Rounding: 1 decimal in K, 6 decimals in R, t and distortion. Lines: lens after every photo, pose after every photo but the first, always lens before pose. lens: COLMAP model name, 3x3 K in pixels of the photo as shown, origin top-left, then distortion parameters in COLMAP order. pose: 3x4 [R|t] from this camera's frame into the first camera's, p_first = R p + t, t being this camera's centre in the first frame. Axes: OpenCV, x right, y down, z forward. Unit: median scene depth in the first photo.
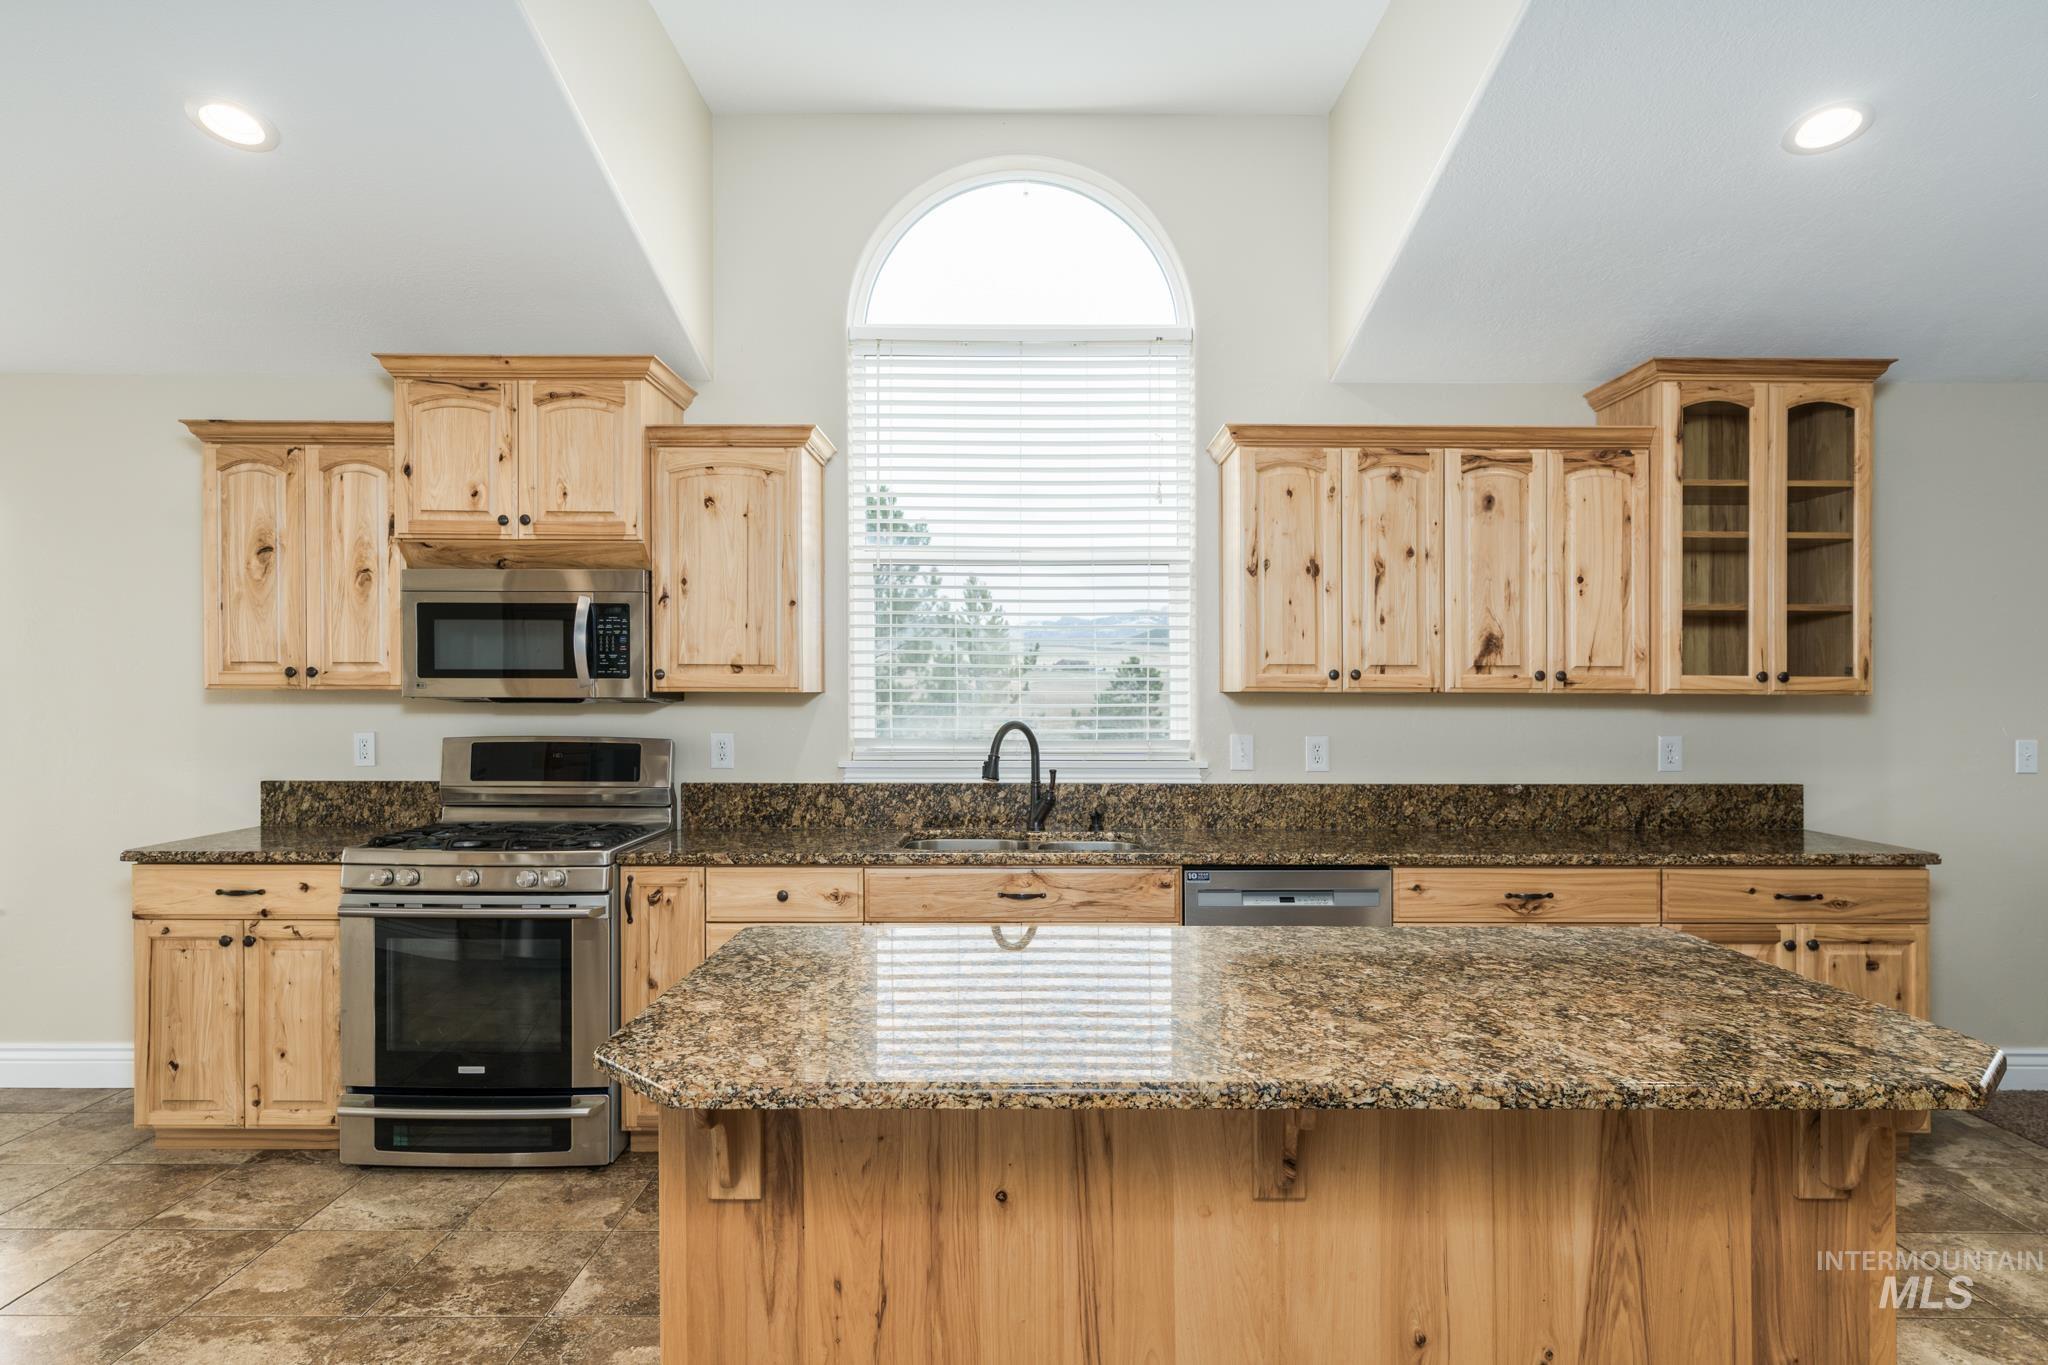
lens RADIAL K [[1136.8, 0, 1025.8], [0, 1136.8, 703.6], [0, 0, 1]] dist [0.004122, 0.000202]
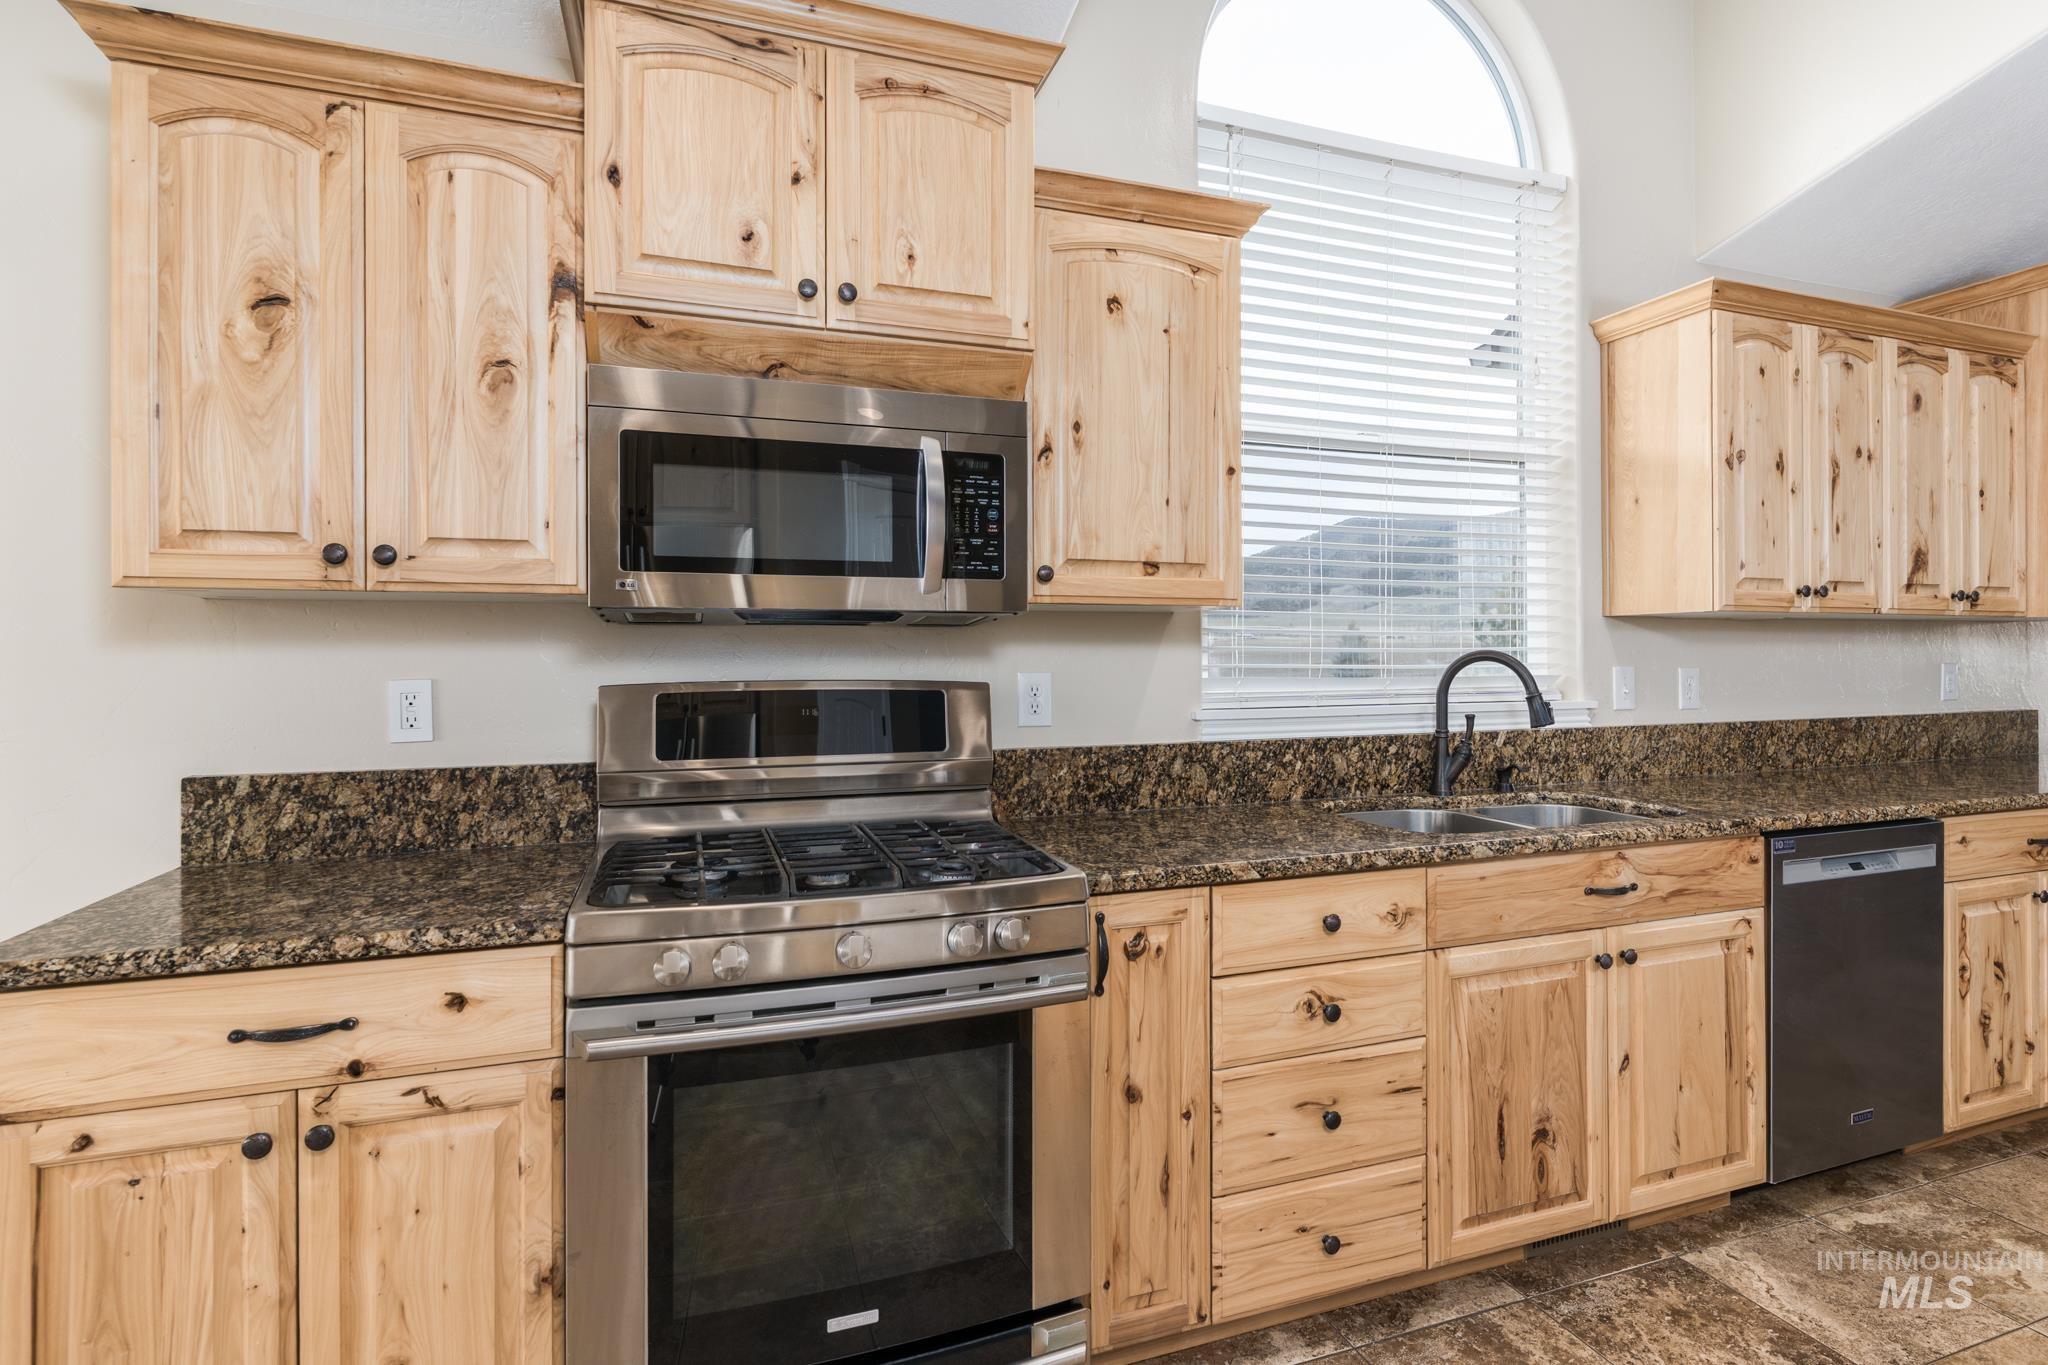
lens RADIAL K [[1009.6, 0, 1026.2], [0, 1009.6, 652.9], [0, 0, 1]] dist [-0.001838, -0.000485]
pose [[0.938475, -0.004949, 0.345311, -0.515749], [0.009473, 0.999890, -0.011415, 0.022714], [-0.345216, 0.013984, 0.938419, 0.488597]]
